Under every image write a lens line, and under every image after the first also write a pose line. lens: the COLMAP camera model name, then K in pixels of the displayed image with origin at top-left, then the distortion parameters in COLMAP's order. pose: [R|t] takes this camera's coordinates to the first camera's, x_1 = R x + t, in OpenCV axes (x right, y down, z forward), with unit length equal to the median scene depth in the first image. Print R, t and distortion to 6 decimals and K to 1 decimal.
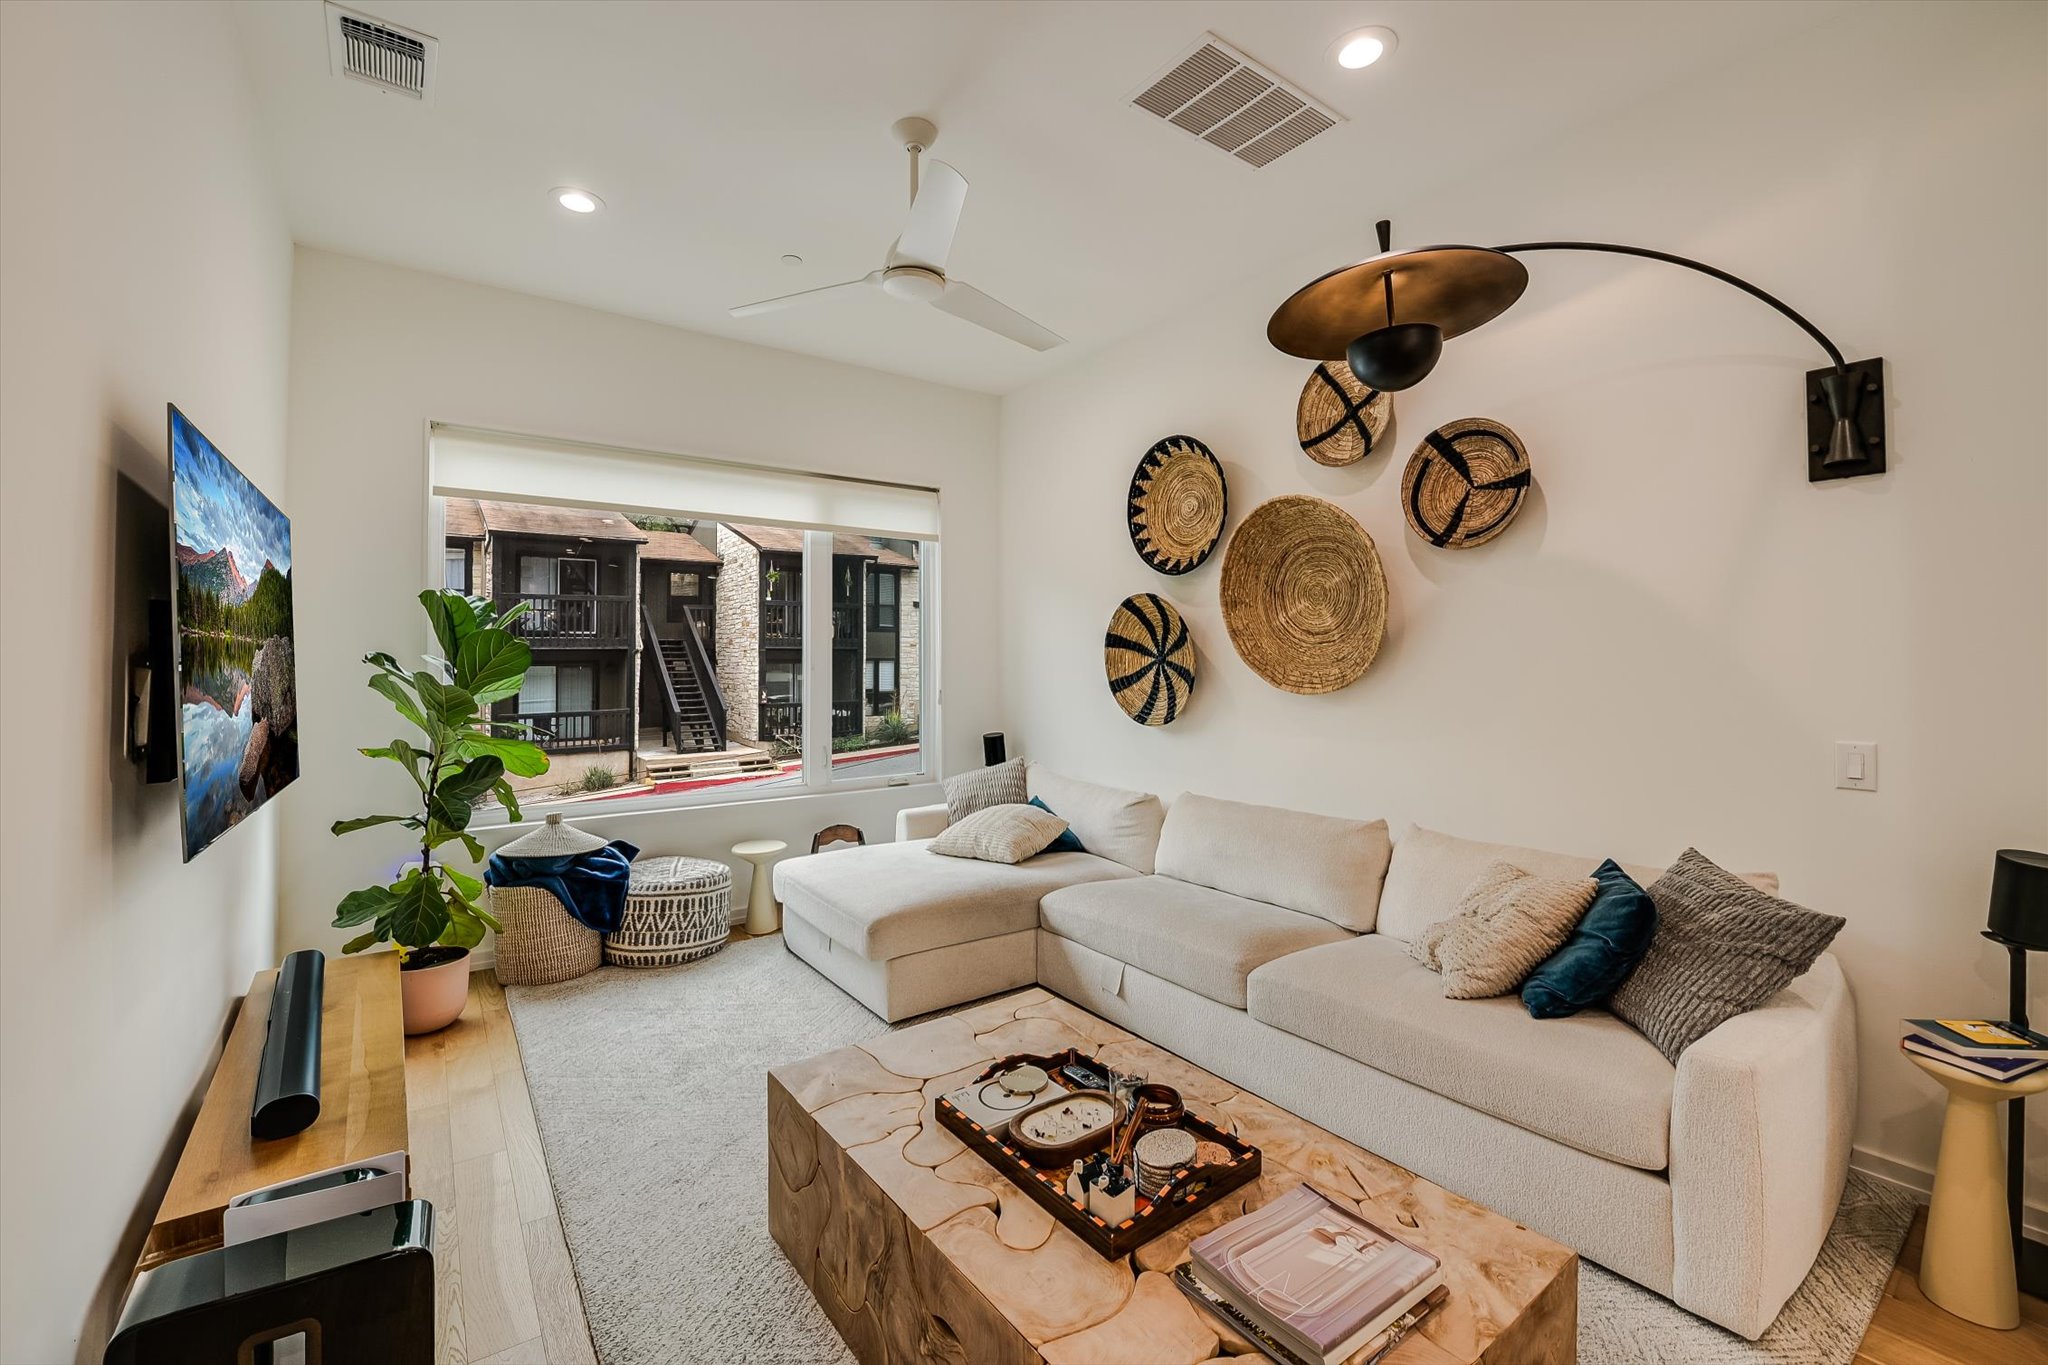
lens RADIAL K [[860.5, 0, 1028.2], [0, 860.5, 669.7], [0, 0, 1]] dist [-0.000766, 0.000154]
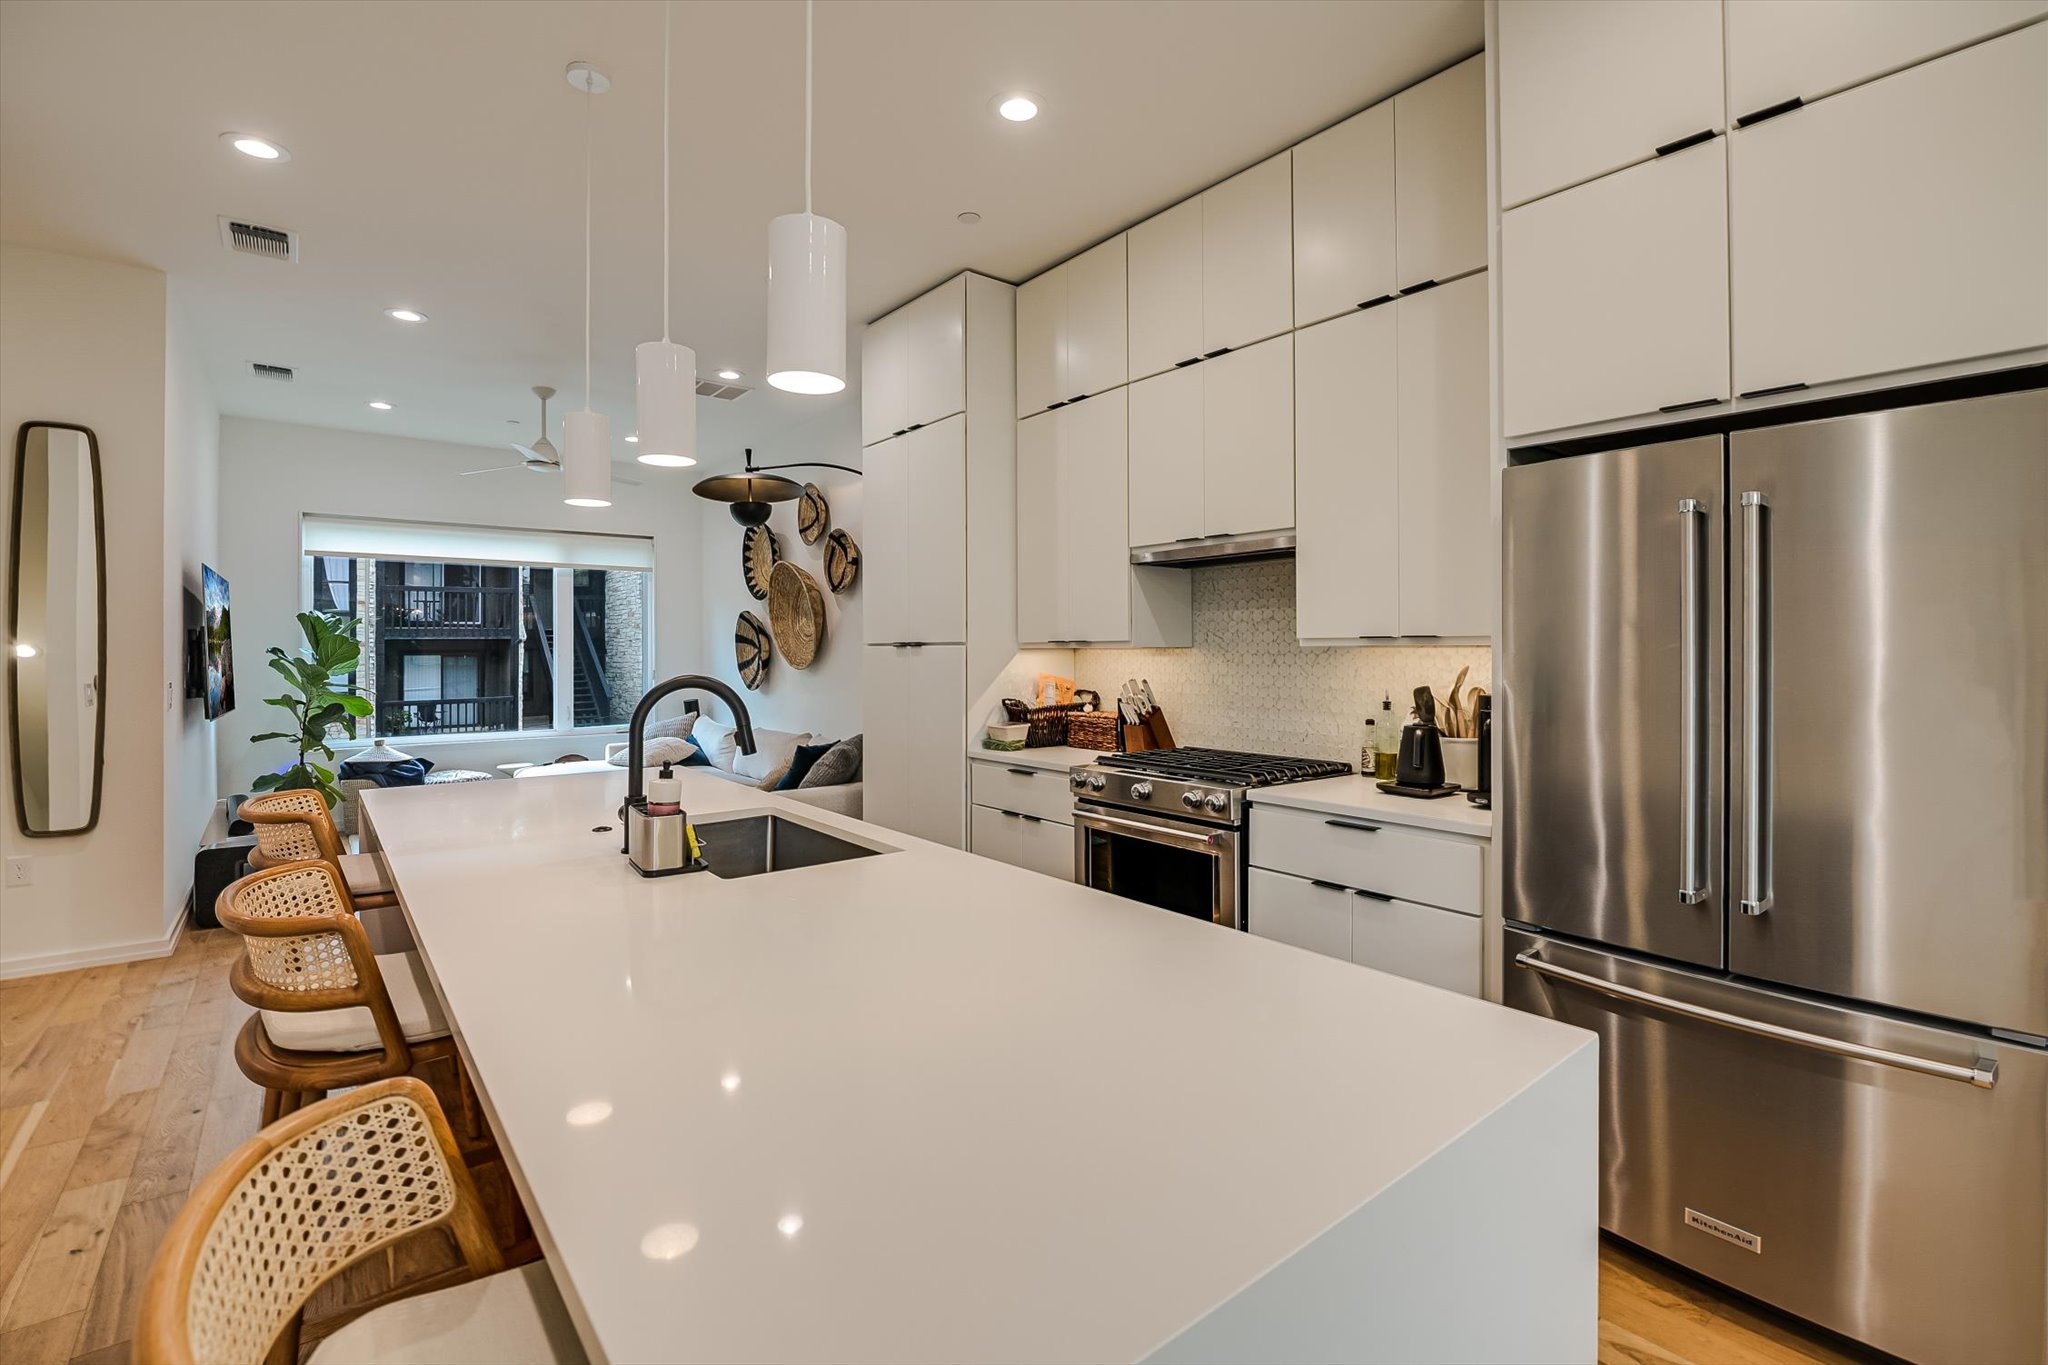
lens RADIAL K [[935.0, 0, 1020.0], [0, 935.0, 673.7], [0, 0, 1]] dist [-0.001406, -0.000254]
pose [[0.999410, -0.000234, 0.034352, 0.669084], [-0.000288, 0.999885, 0.015166, 0.005894], [-0.034352, -0.015167, 0.999295, -0.913829]]
